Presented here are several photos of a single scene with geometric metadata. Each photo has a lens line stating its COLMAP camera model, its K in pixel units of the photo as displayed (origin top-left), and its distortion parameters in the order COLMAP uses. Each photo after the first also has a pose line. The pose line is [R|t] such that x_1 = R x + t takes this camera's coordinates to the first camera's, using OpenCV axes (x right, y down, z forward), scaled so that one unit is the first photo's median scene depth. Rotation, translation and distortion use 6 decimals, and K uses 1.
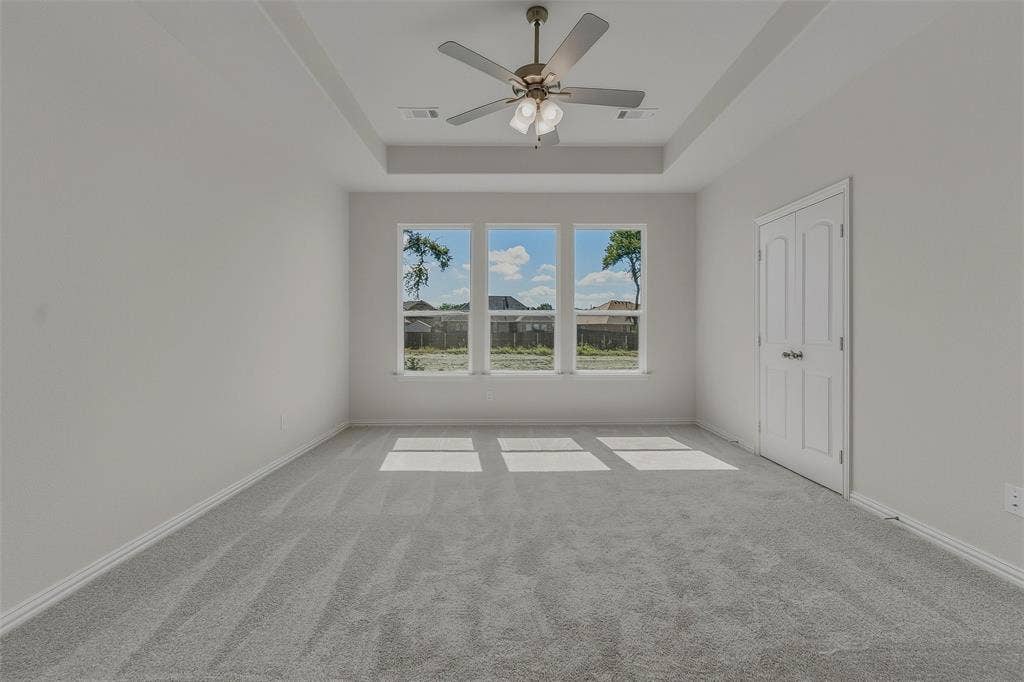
lens RADIAL K [[422.0, 0, 506.7], [0, 422.0, 332.0], [0, 0, 1]] dist [0.005429, -0.000183]
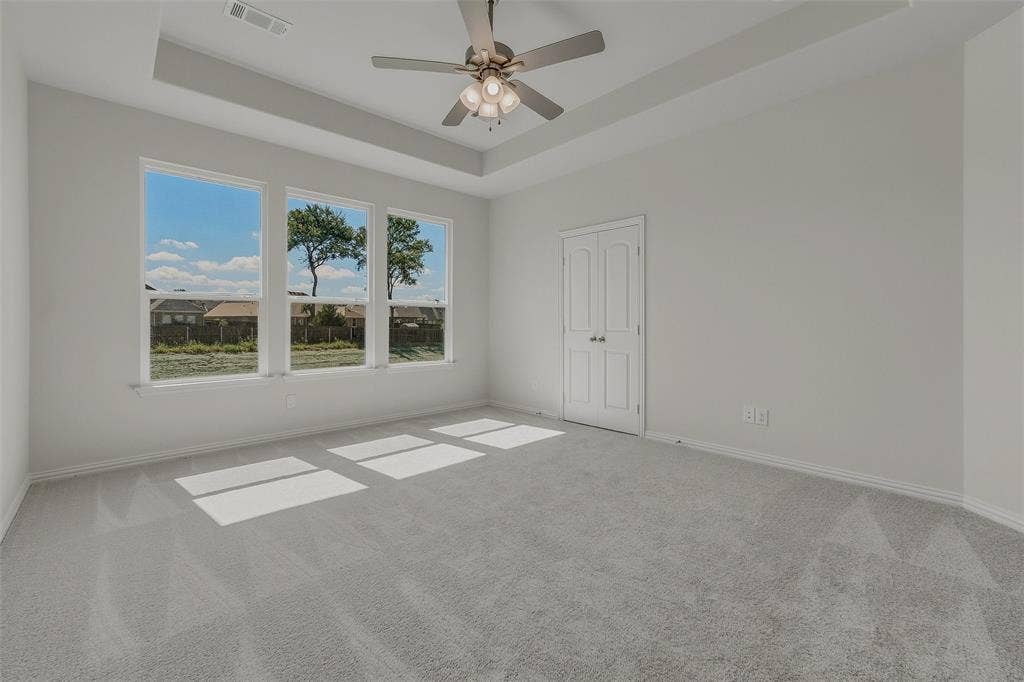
lens RADIAL K [[422.0, 0, 508.6], [0, 422.0, 326.5], [0, 0, 1]] dist [0.005429, -0.000183]
pose [[0.742742, -0.003114, 0.669571, -0.297221], [0.000723, 0.999992, 0.003849, 0.006072], [-0.669578, -0.002375, 0.742738, 0.139174]]
